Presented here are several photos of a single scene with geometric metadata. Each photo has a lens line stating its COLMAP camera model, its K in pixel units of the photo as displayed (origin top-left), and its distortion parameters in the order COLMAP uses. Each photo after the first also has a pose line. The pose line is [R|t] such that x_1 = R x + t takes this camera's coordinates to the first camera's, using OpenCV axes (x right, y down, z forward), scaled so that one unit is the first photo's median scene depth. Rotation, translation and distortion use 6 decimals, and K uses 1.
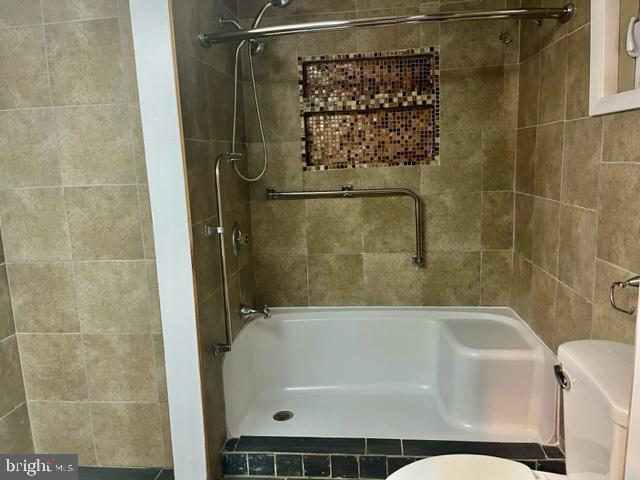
lens RADIAL K [[489.0, 0, 317.9], [0, 489.0, 241.0], [0, 0, 1]] dist [0.046788, -0.031441]
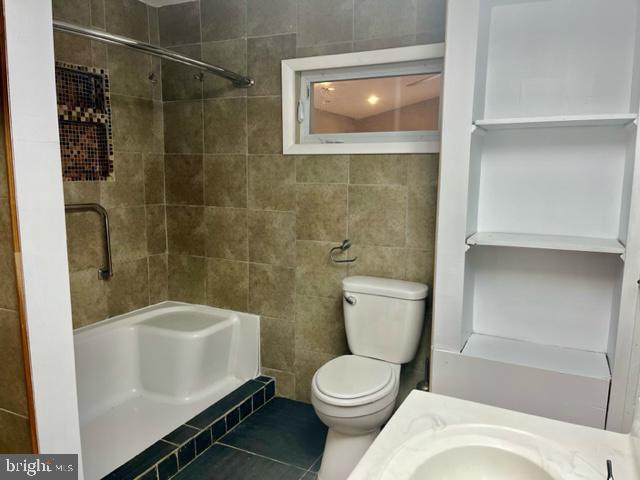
lens RADIAL K [[489.0, 0, 318.0], [0, 489.0, 239.9], [0, 0, 1]] dist [0.046788, -0.031441]
pose [[0.342979, -0.089335, 0.935085, -0.609320], [0.130049, 0.990397, 0.046919, -0.021634], [-0.930297, 0.105515, 0.351304, 0.227564]]
